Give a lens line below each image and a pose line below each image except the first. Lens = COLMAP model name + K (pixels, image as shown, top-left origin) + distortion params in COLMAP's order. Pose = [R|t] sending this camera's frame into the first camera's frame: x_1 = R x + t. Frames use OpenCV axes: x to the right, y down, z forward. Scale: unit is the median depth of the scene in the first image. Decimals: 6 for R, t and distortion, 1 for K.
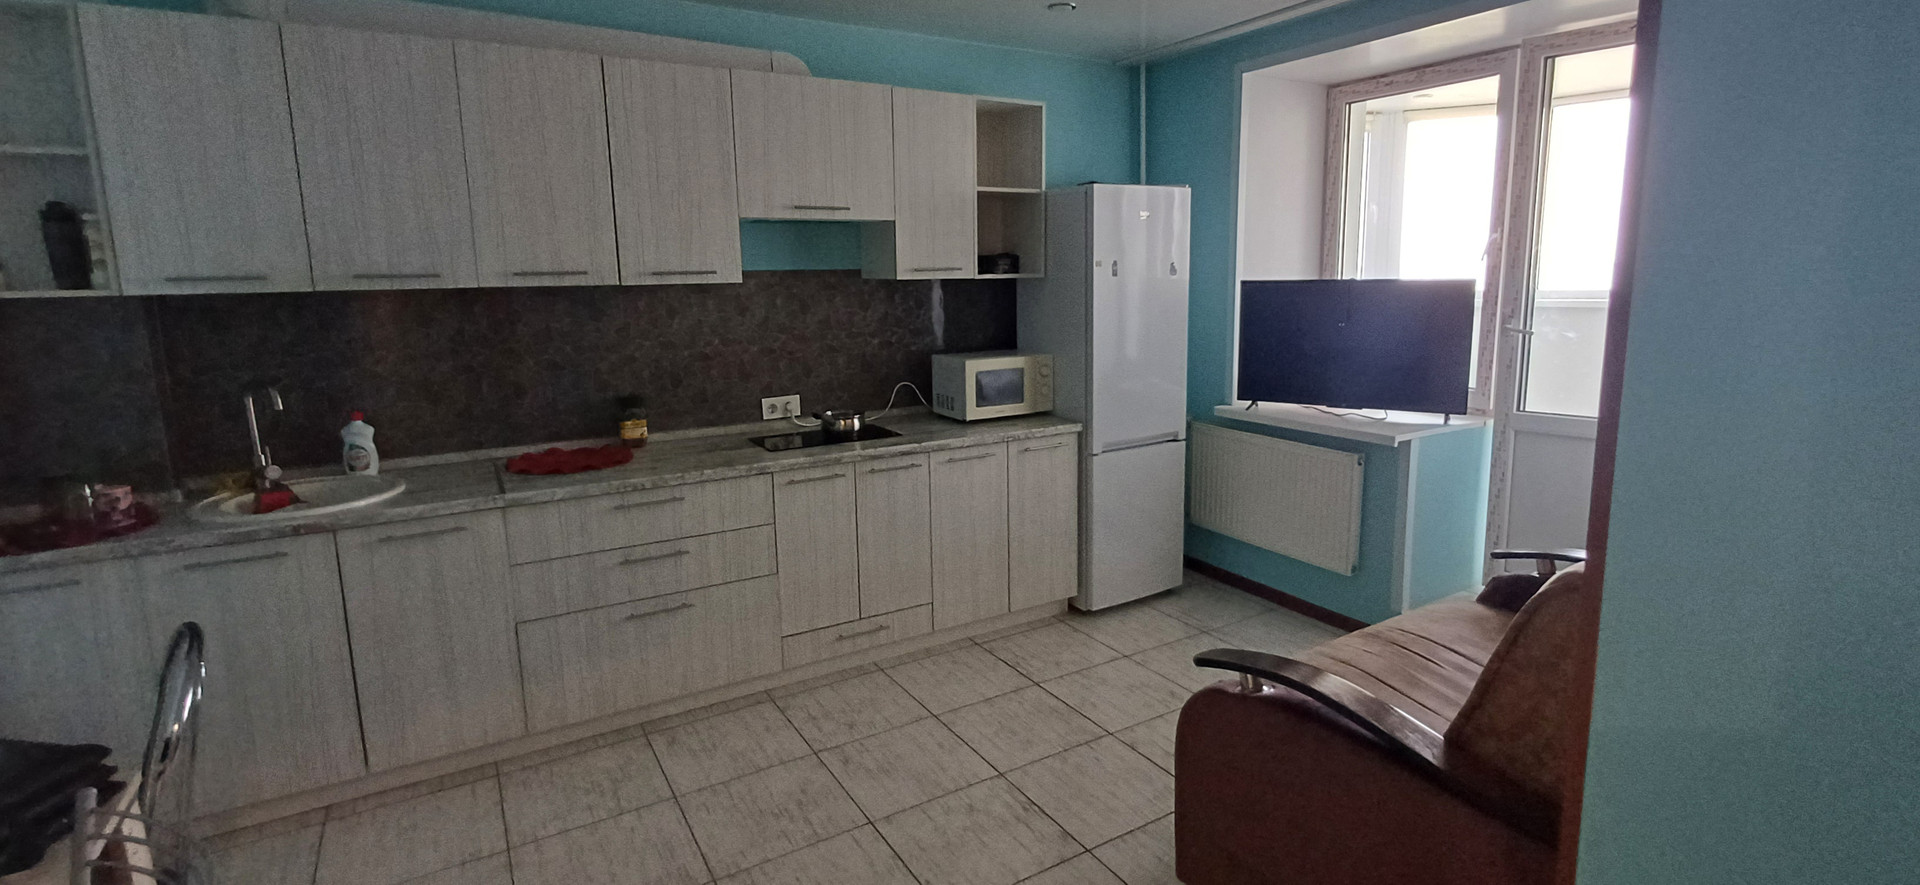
lens RADIAL K [[879.8, 0, 975.6], [0, 879.8, 410.9], [0, 0, 1]] dist [0.000795, -0.002871]
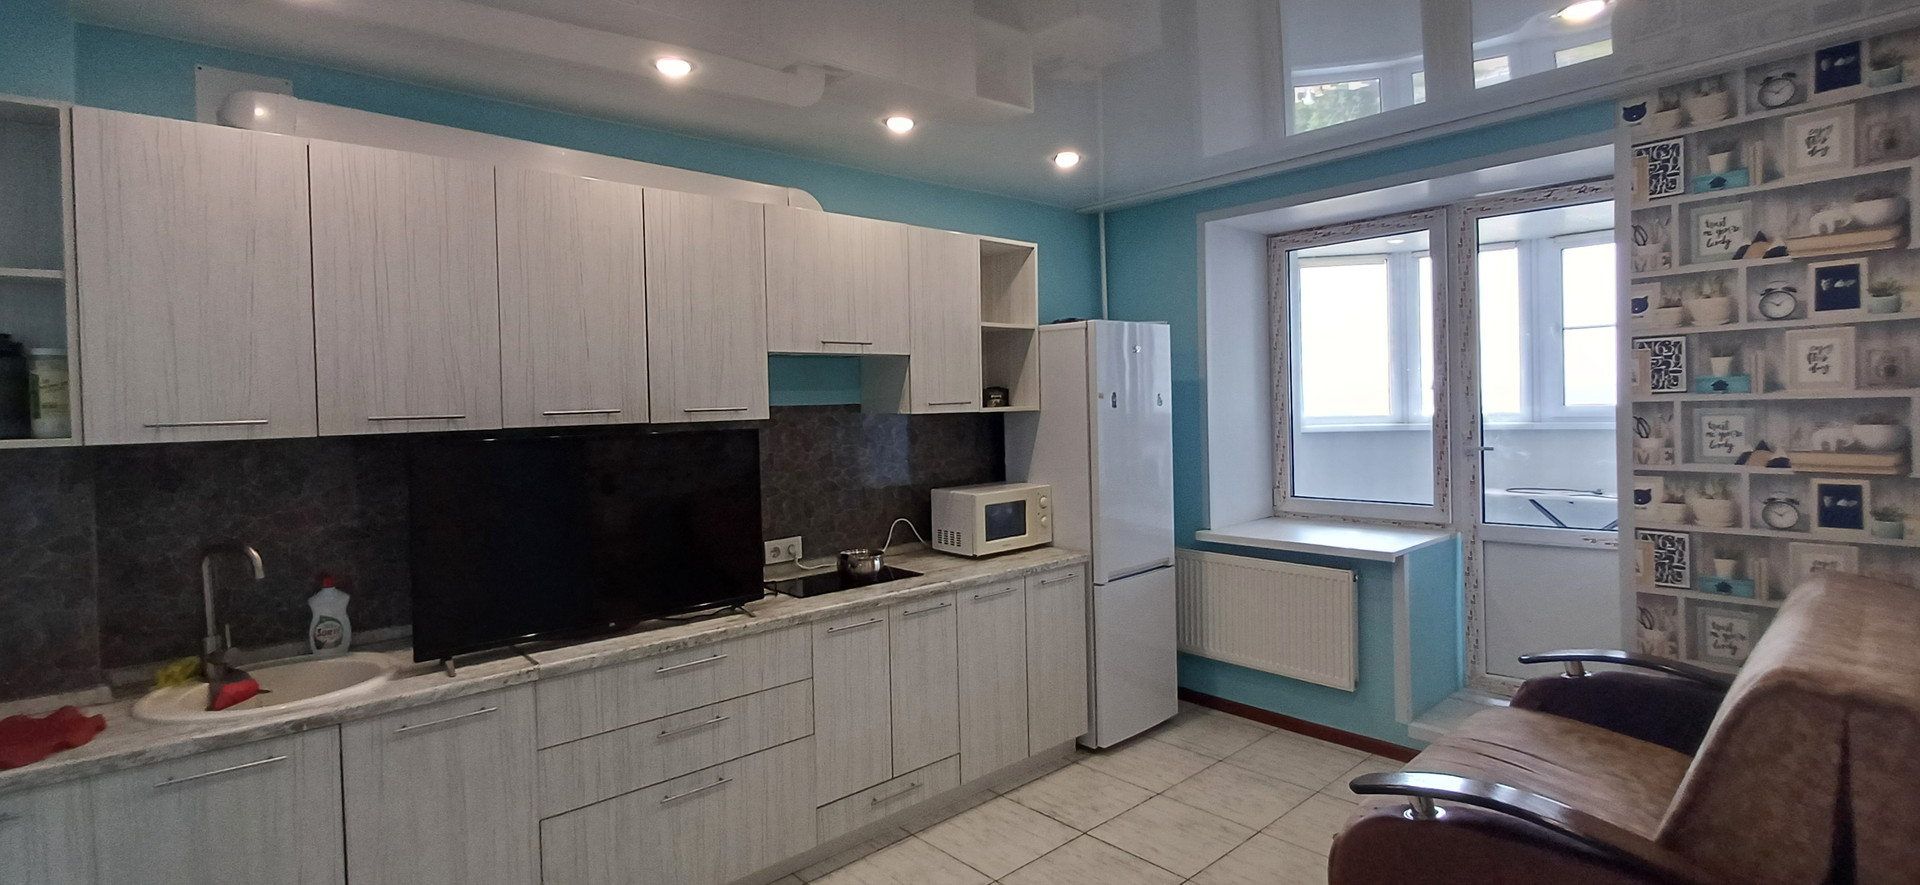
lens RADIAL K [[879.8, 0, 986.0], [0, 879.8, 415.3], [0, 0, 1]] dist [0.000795, -0.002871]
pose [[0.981901, -0.013753, 0.188896, -0.201273], [0.040667, 0.989408, -0.139351, -0.007648], [-0.184979, 0.144511, 0.972059, 0.029961]]
